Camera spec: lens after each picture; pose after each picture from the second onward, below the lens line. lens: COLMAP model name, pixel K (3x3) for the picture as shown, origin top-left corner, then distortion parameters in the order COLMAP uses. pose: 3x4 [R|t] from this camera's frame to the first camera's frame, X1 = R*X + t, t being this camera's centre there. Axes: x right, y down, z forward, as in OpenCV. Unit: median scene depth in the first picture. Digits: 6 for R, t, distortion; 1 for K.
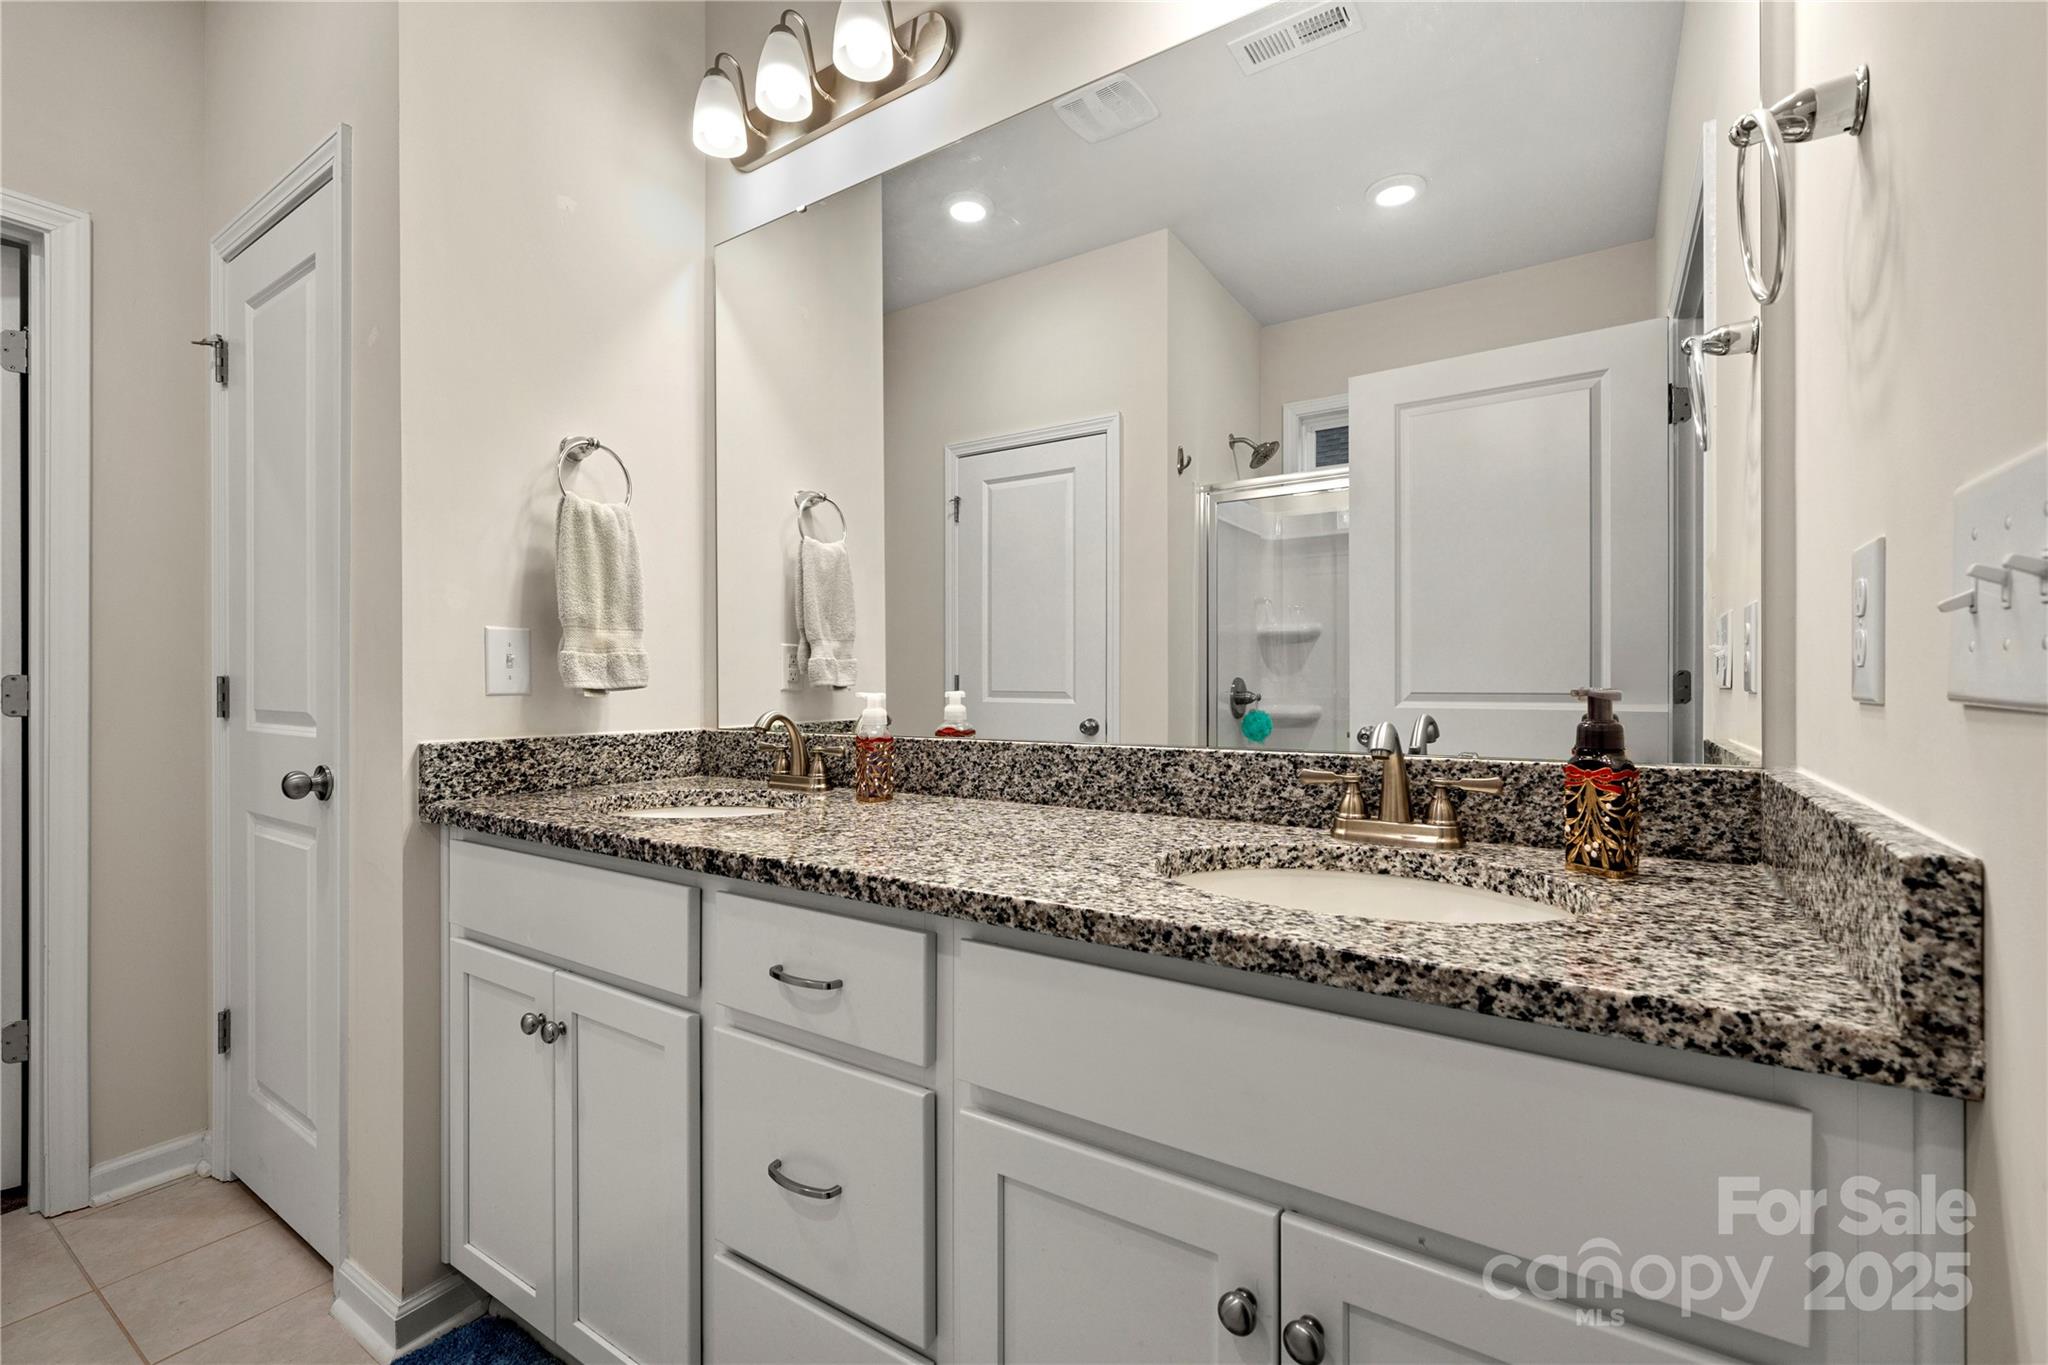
lens RADIAL K [[865.2, 0, 1019.1], [0, 865.2, 673.2], [0, 0, 1]] dist [-0.001967, -0.000680]
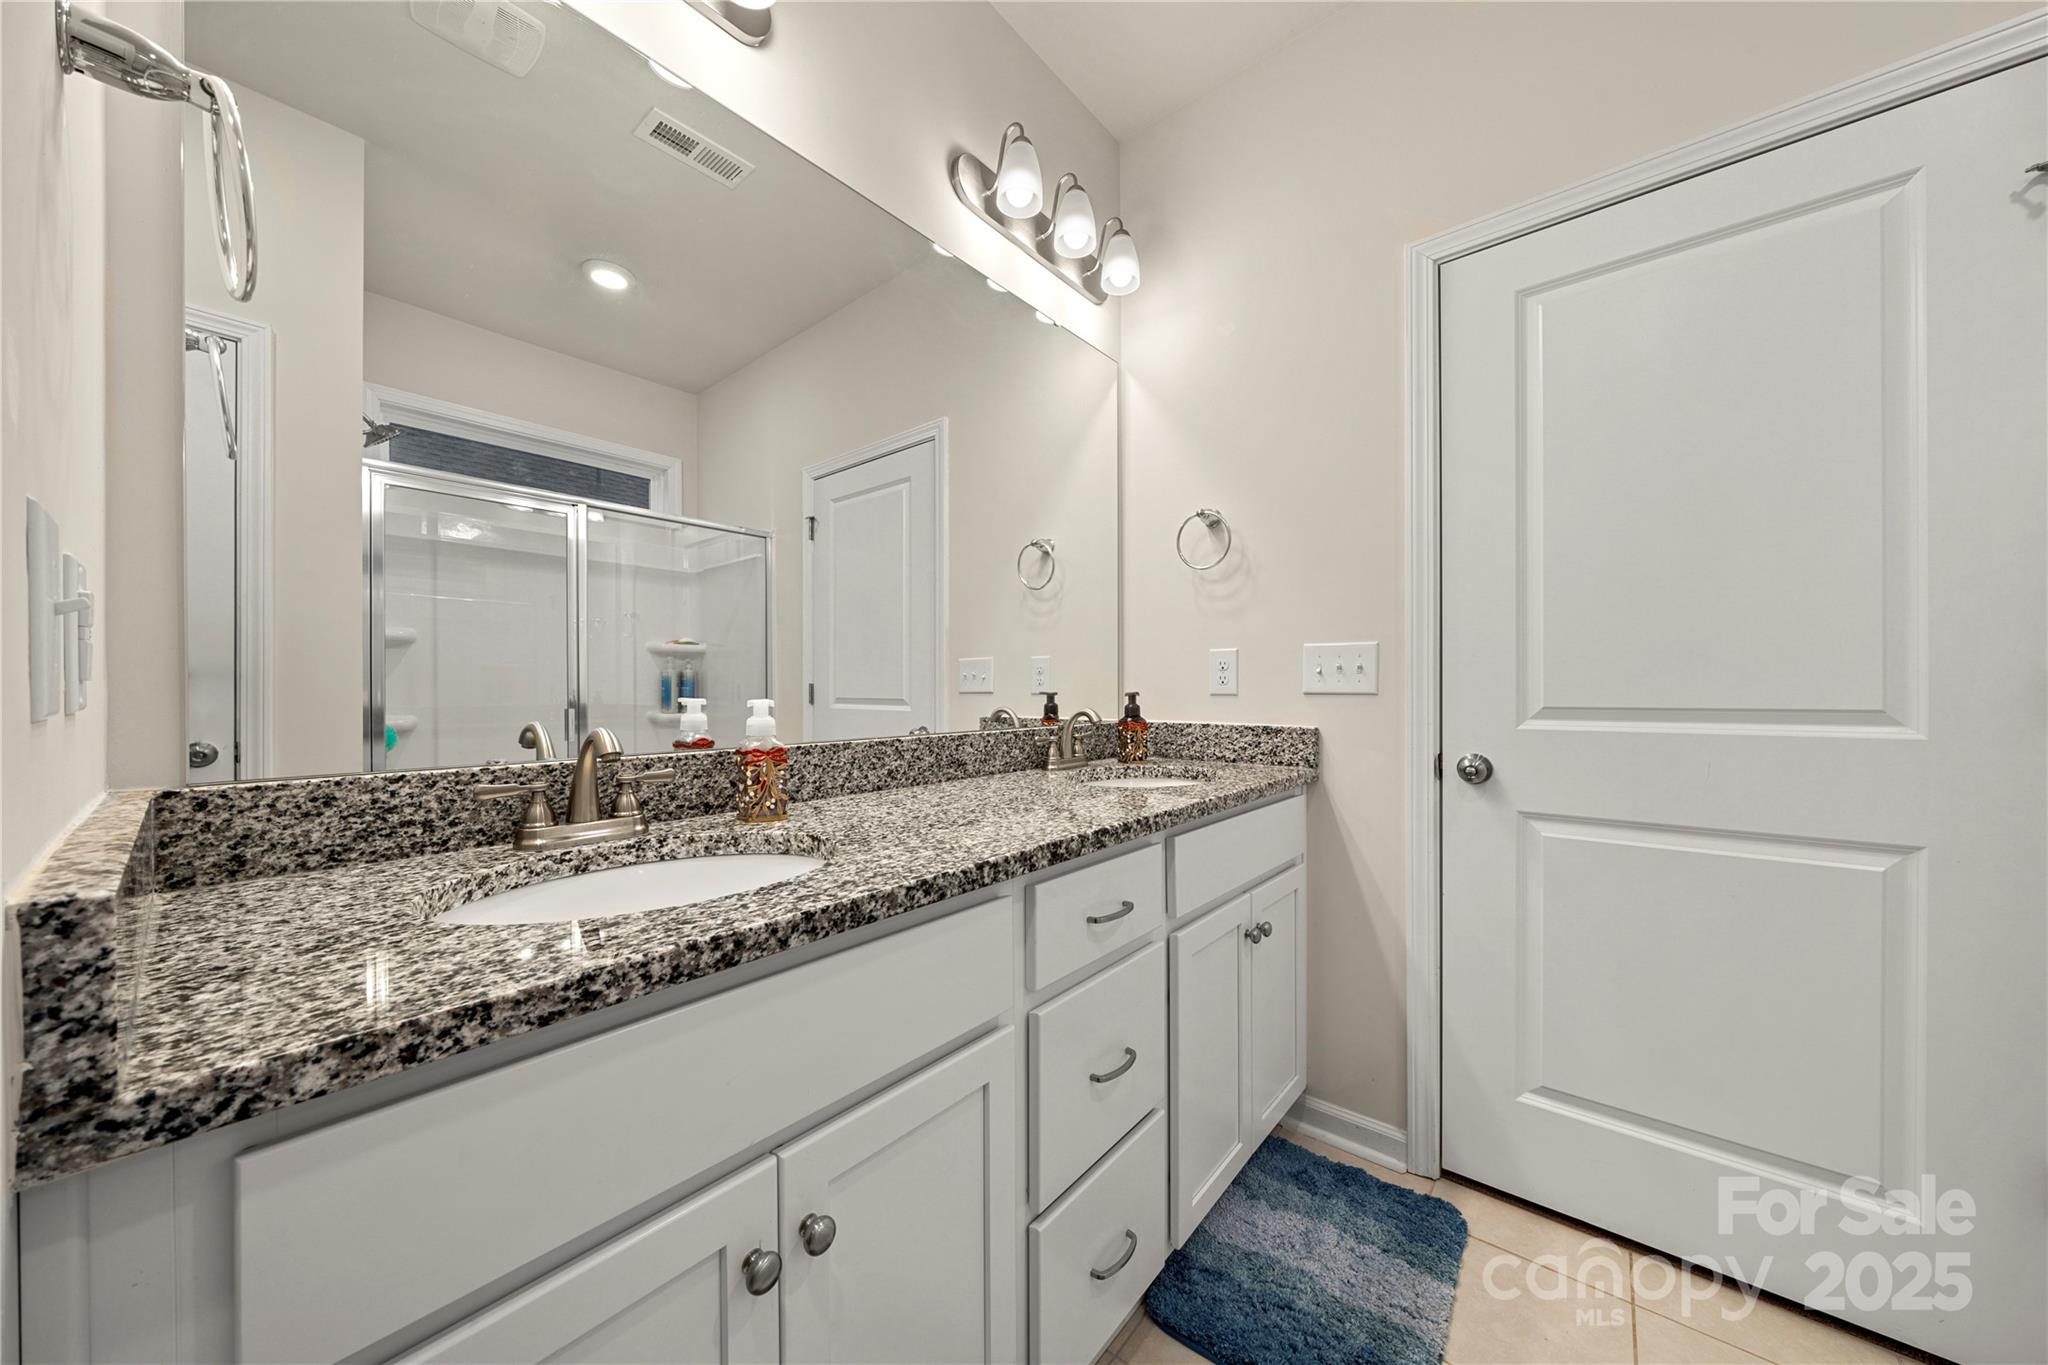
lens RADIAL K [[703.3, 0, 1005.3], [0, 703.3, 695.5], [0, 0, 1]] dist [-0.006608, 0.000098]
pose [[0.131742, -0.003722, 0.991277, -0.988844], [-0.006885, 0.999965, 0.004670, 0.016861], [-0.991260, -0.007440, 0.131712, 0.769082]]
